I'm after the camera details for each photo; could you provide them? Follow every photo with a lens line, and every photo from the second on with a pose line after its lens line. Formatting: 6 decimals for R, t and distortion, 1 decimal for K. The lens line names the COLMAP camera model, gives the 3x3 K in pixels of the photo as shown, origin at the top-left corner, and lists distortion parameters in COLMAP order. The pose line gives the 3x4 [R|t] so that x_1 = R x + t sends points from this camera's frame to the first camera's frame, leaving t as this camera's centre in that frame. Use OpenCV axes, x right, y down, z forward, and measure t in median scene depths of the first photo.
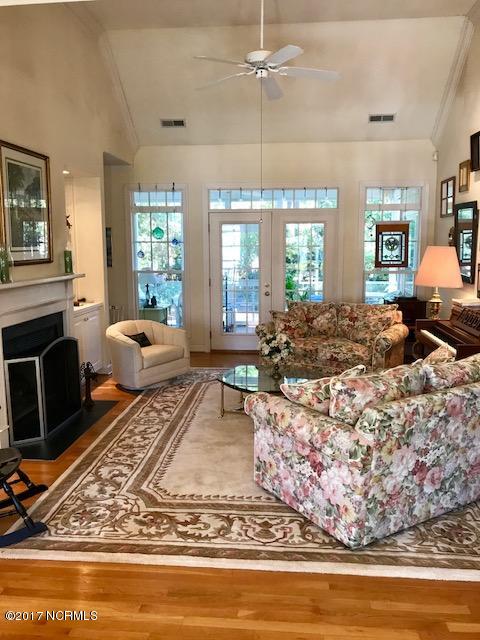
lens RADIAL K [[527.7, 0, 240.0], [0, 527.7, 320.0], [0, 0, 1]] dist [0.052137, -0.006285]
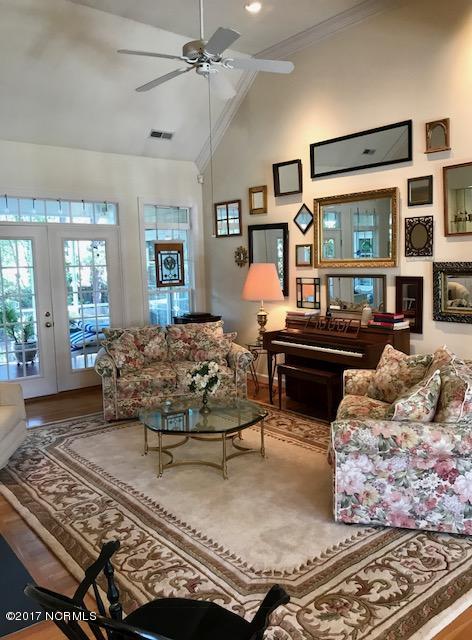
lens RADIAL K [[523.7, 0, 236.4], [0, 523.7, 332.5], [0, 0, 1]] dist [0.032134, -0.001466]
pose [[0.712498, -0.109608, 0.693060, -0.427669], [0.122990, 0.991941, 0.030436, -0.038101], [-0.690811, 0.063554, 0.720237, 0.285486]]
